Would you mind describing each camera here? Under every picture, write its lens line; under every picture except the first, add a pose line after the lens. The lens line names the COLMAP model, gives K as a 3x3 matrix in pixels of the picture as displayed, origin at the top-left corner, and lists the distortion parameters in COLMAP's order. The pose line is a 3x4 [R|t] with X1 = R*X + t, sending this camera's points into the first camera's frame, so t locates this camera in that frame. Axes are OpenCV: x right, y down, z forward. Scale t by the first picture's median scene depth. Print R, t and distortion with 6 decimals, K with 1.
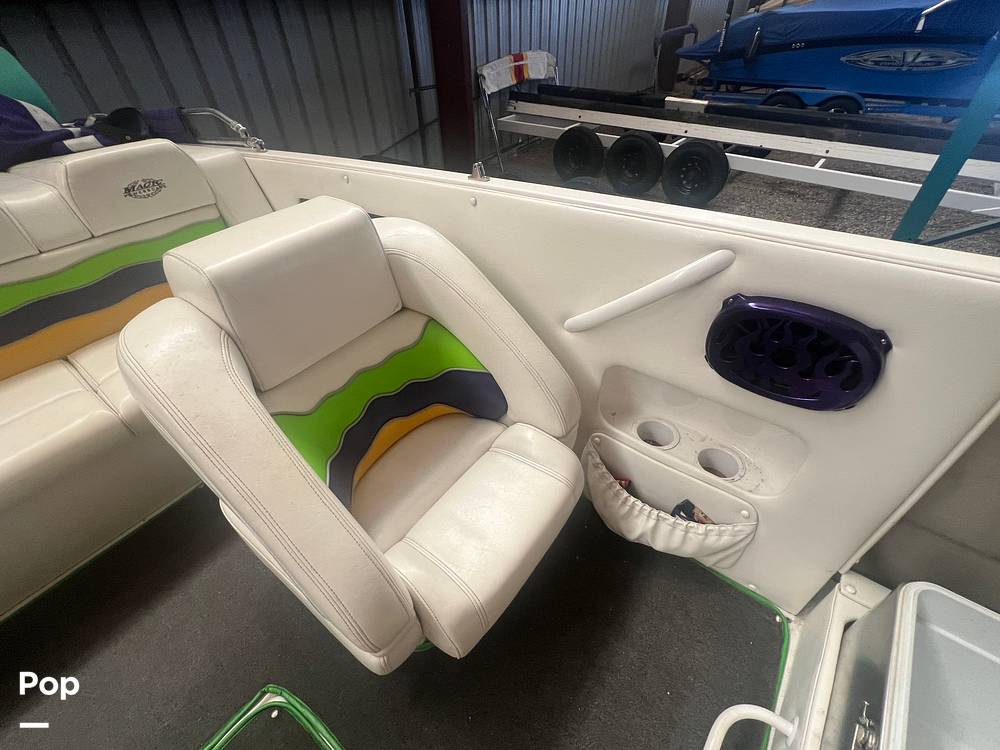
lens RADIAL K [[450.5, 0, 500.0], [0, 450.5, 375.0], [0, 0, 1]] dist [-0.000855, 0.000420]
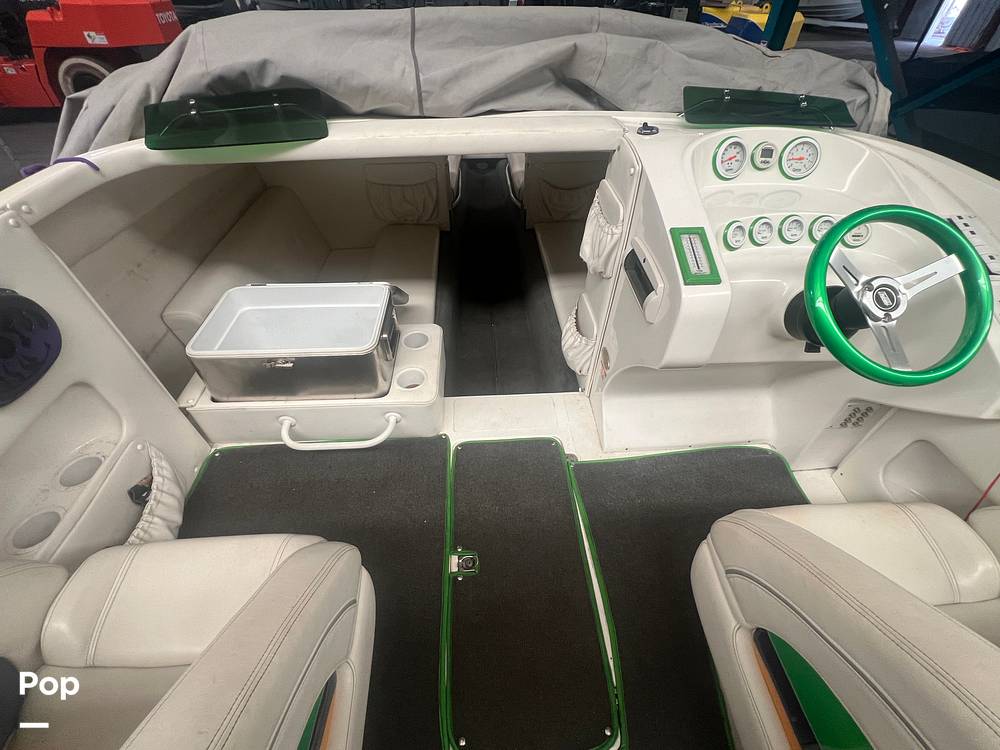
lens RADIAL K [[436.7, 0, 502.9], [0, 436.7, 379.5], [0, 0, 1]] dist [-0.001458, 0.000187]
pose [[-0.659215, -0.495346, 0.565746, -0.651616], [0.500847, 0.271950, 0.821703, -0.213607], [-0.560881, 0.825031, 0.068819, 0.184011]]
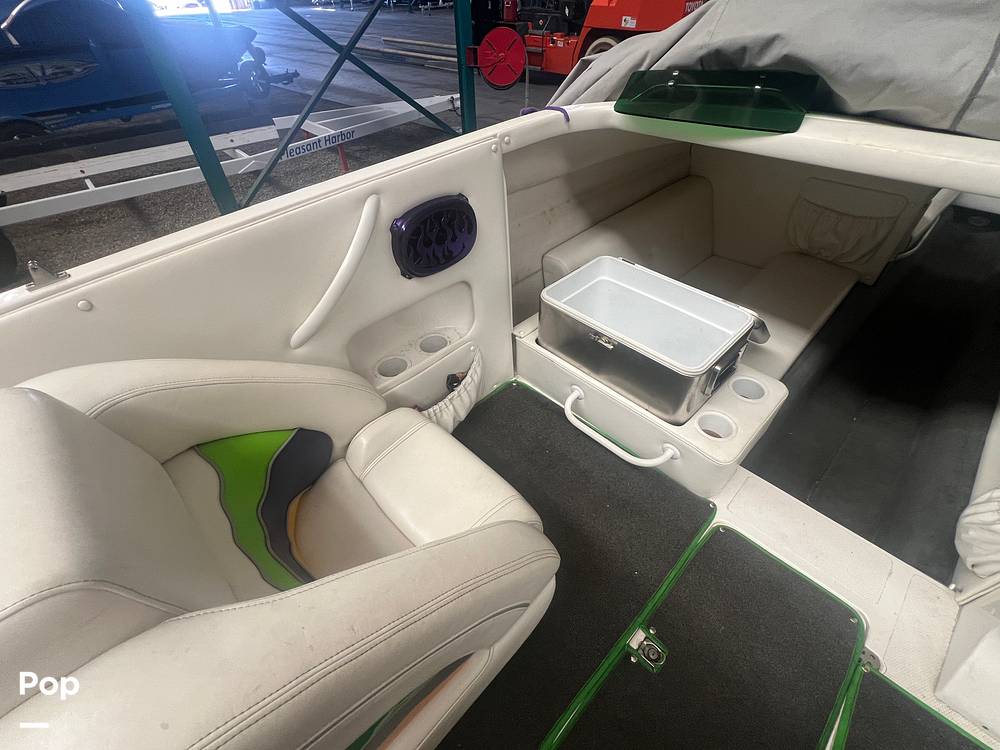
lens RADIAL K [[450.5, 0, 500.0], [0, 450.5, 375.0], [0, 0, 1]] dist [-0.000855, 0.000420]
pose [[0.136581, -0.643397, 0.753250, -0.568104], [0.655594, 0.628747, 0.418178, -0.182457], [-0.742659, 0.436711, 0.507682, 0.201360]]
